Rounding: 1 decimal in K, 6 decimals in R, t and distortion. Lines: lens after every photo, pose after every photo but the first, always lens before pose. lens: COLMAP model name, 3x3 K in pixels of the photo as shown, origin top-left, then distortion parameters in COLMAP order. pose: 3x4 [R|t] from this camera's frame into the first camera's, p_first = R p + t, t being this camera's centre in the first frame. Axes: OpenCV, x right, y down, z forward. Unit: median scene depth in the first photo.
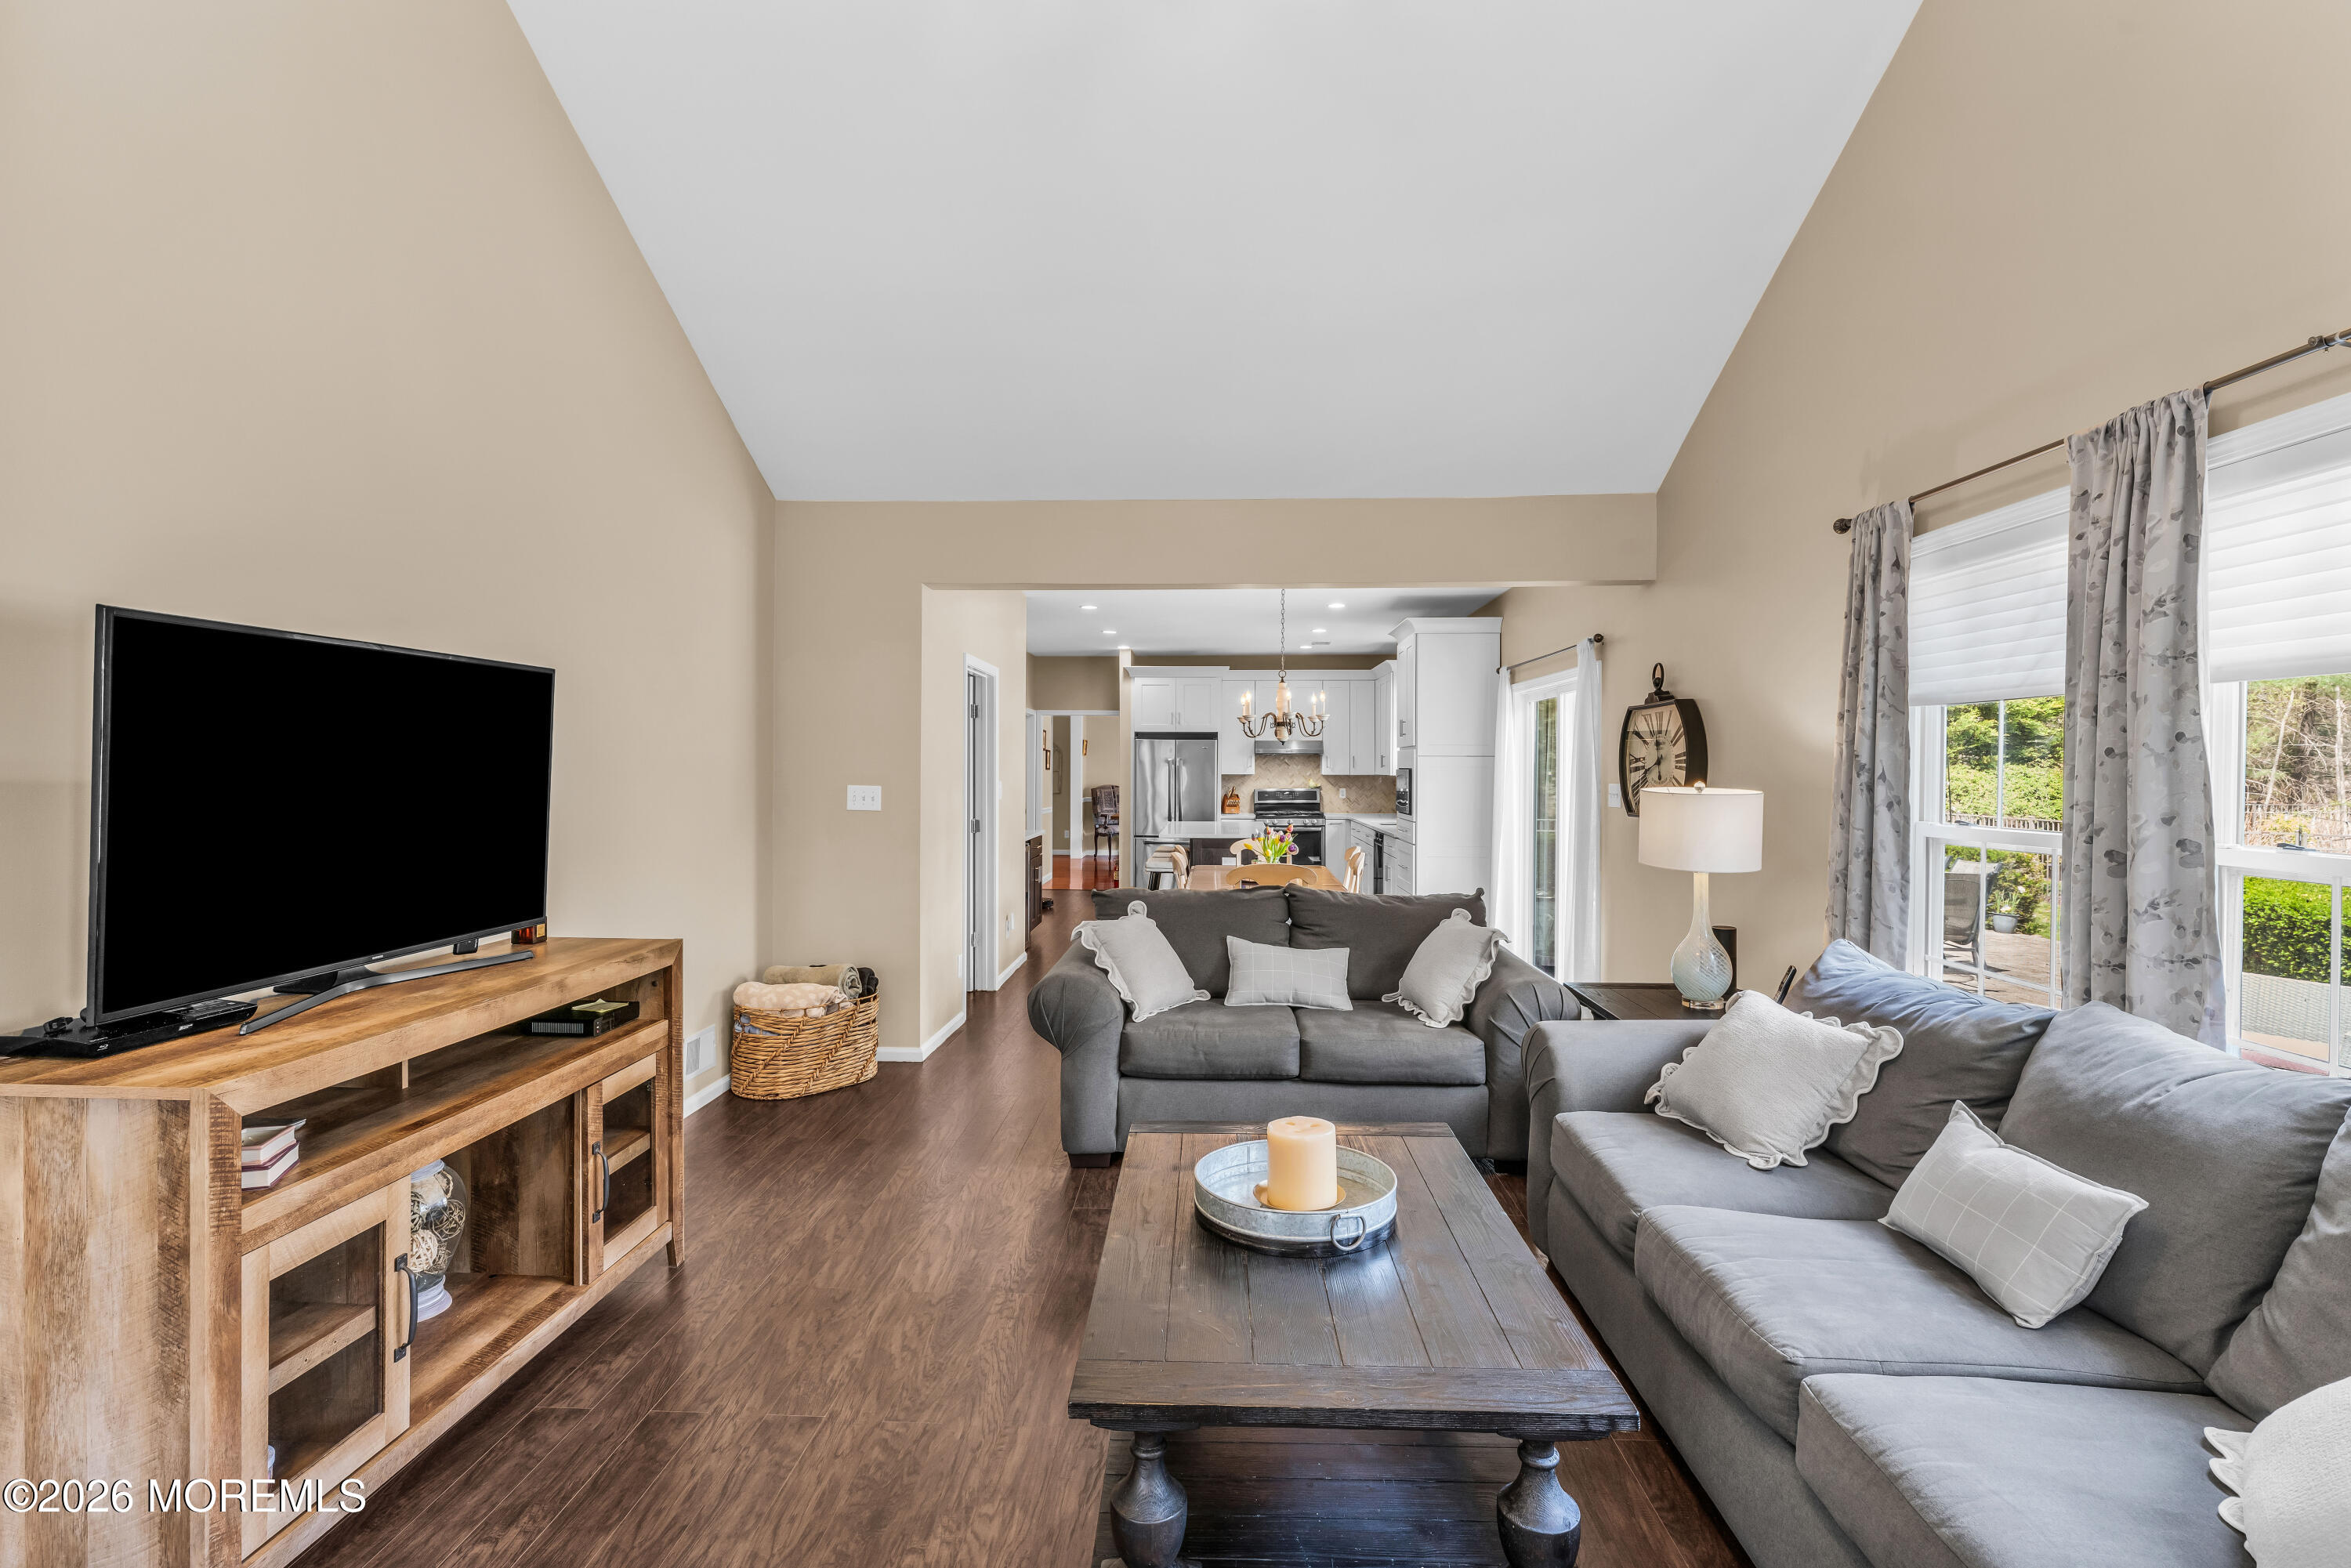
lens RADIAL K [[1070.3, 0, 1155.7], [0, 1070.3, 780.8], [0, 0, 1]] dist [-0.002997, -0.000056]
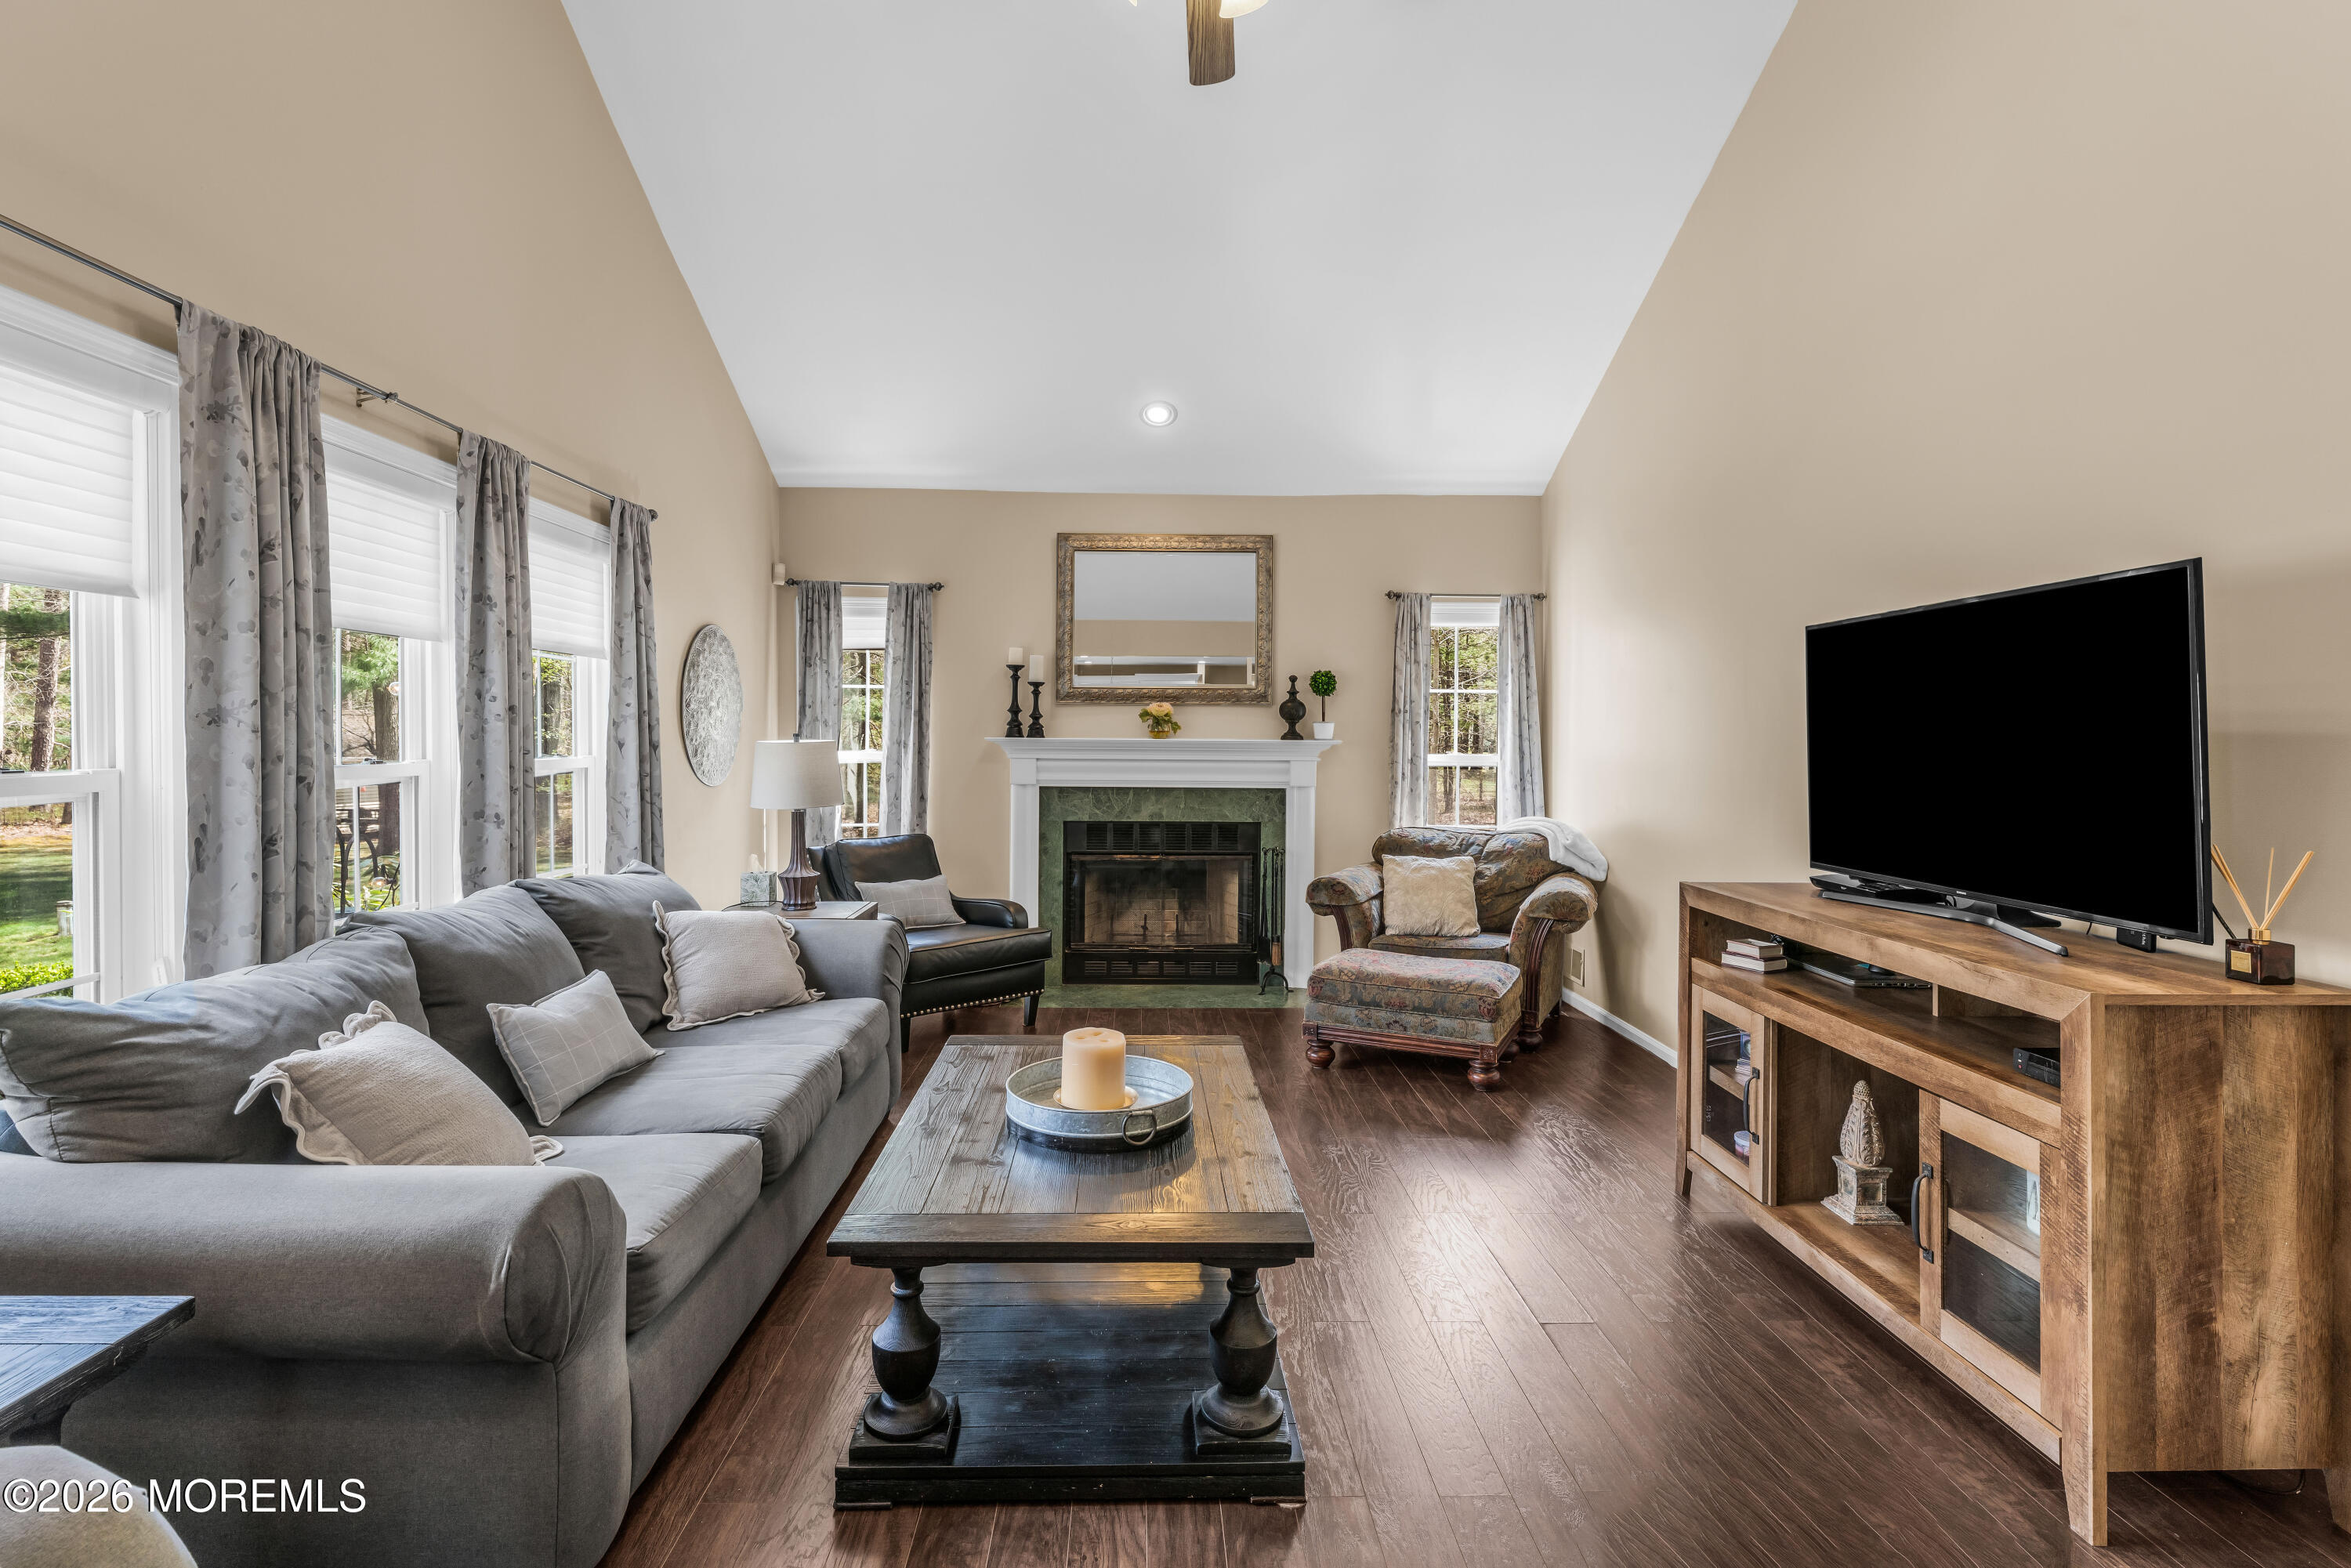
lens RADIAL K [[1104.8, 0, 1149.6], [0, 1104.8, 746.0], [0, 0, 1]] dist [-0.000596, -0.000476]
pose [[-0.997254, -0.008758, -0.073539, 0.029719], [-0.010179, 0.999768, 0.018971, 0.001154], [0.073356, 0.019668, -0.997112, 0.377493]]
